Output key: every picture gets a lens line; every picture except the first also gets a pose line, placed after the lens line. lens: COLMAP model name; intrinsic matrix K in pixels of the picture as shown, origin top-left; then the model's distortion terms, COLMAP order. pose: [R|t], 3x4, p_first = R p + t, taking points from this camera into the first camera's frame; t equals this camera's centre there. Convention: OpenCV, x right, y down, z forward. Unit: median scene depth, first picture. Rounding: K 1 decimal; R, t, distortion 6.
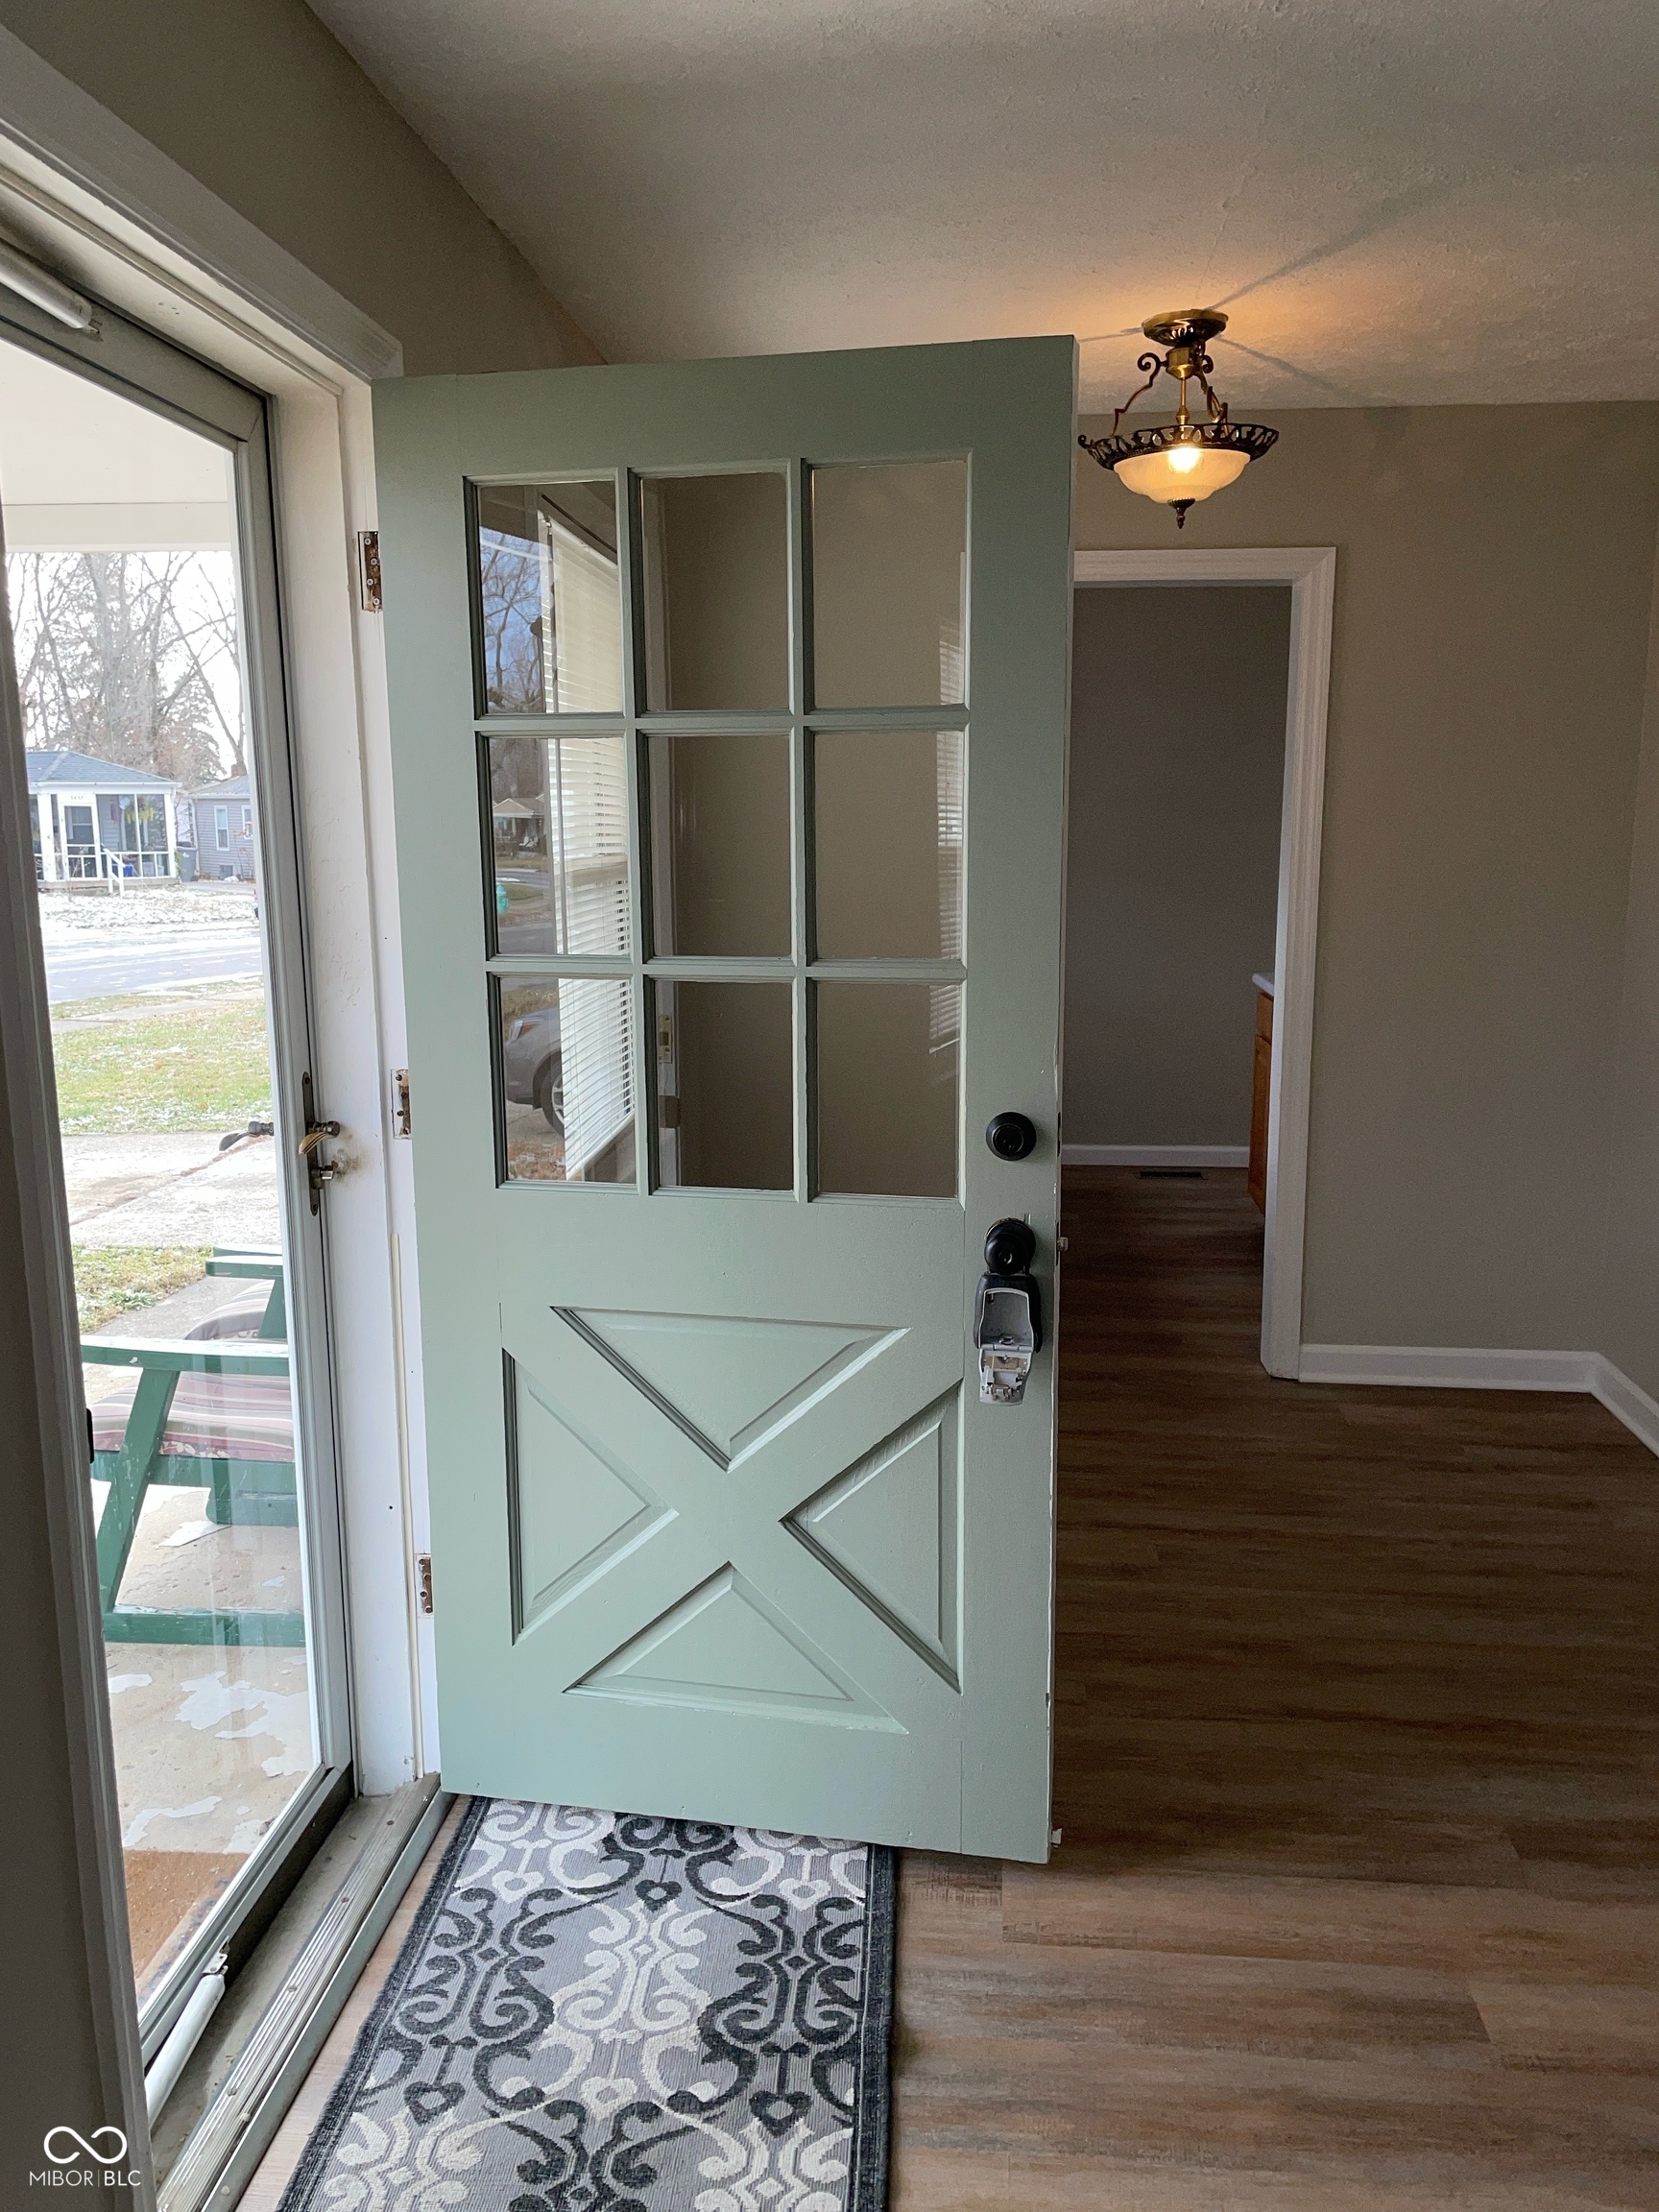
lens RADIAL K [[1629.5, 0, 825.4], [0, 1629.5, 1104.0], [0, 0, 1]] dist [0.016604, -0.007393]
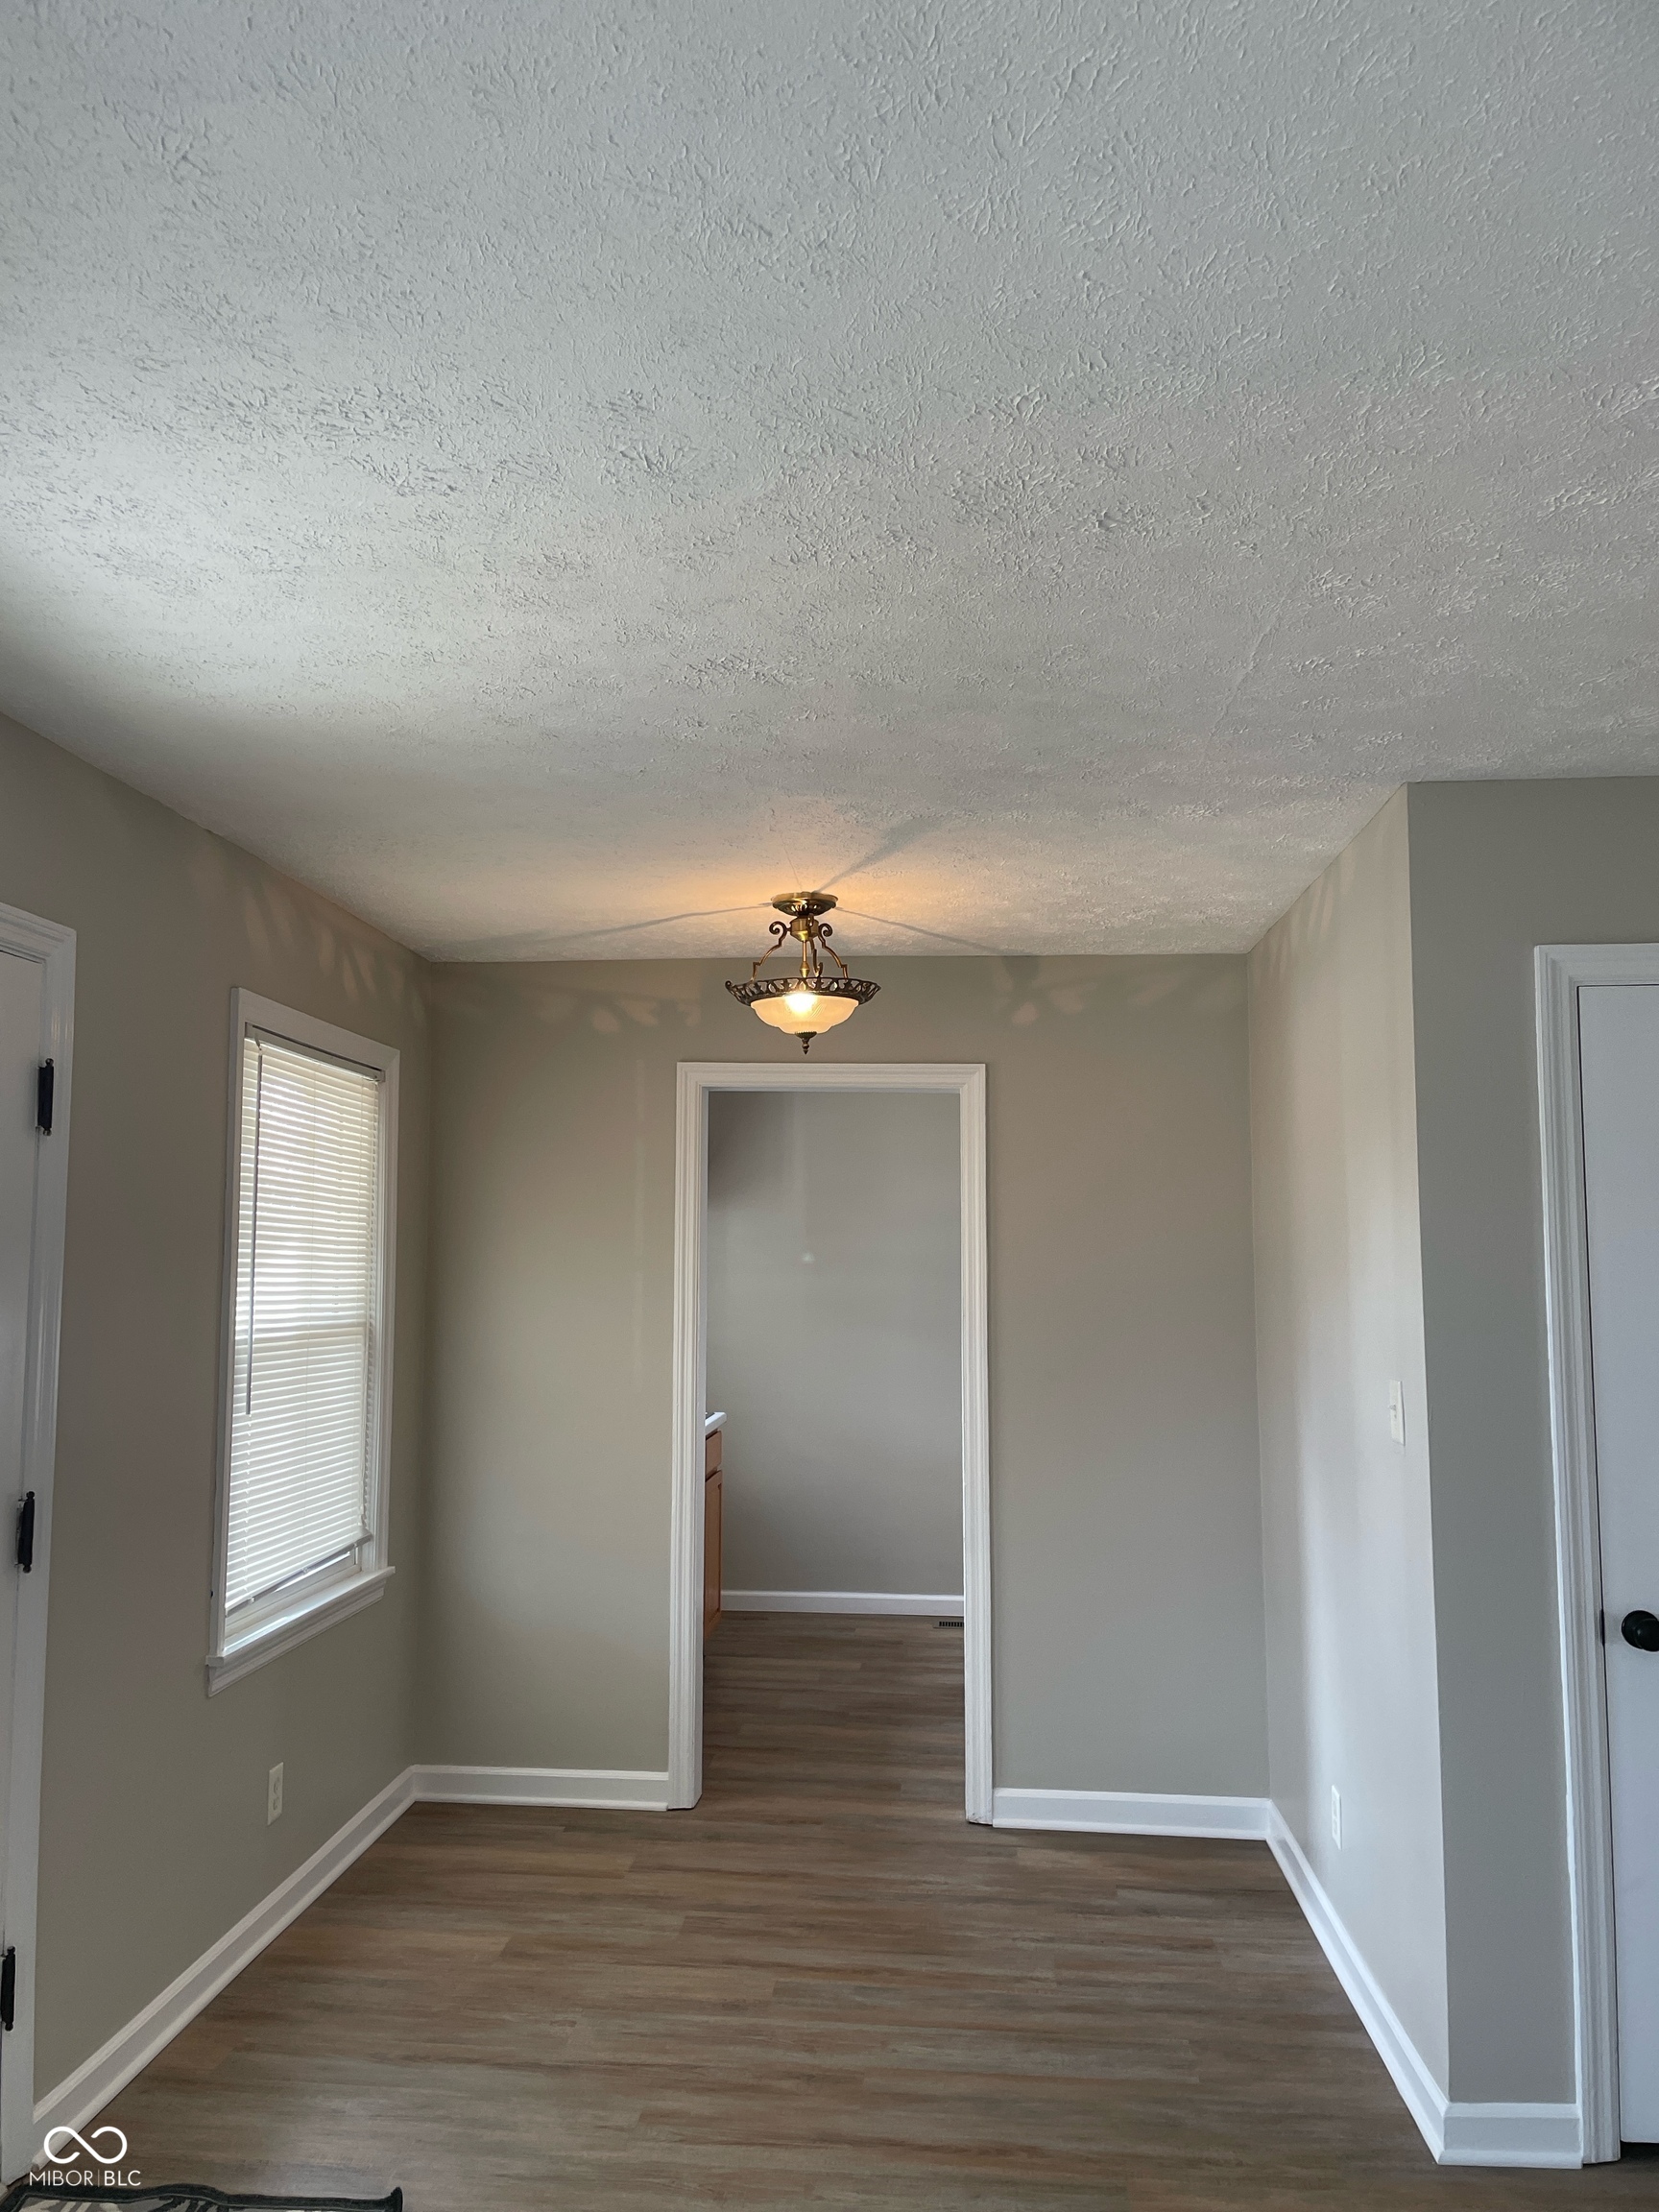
lens RADIAL K [[1629.5, 0, 830.6], [0, 1629.5, 1108.6], [0, 0, 1]] dist [0.016604, -0.007393]
pose [[0.999514, 0.018875, 0.024796, 0.199676], [-0.011574, 0.963624, -0.267009, 0.011041], [-0.028934, 0.266593, 0.963375, -0.156436]]
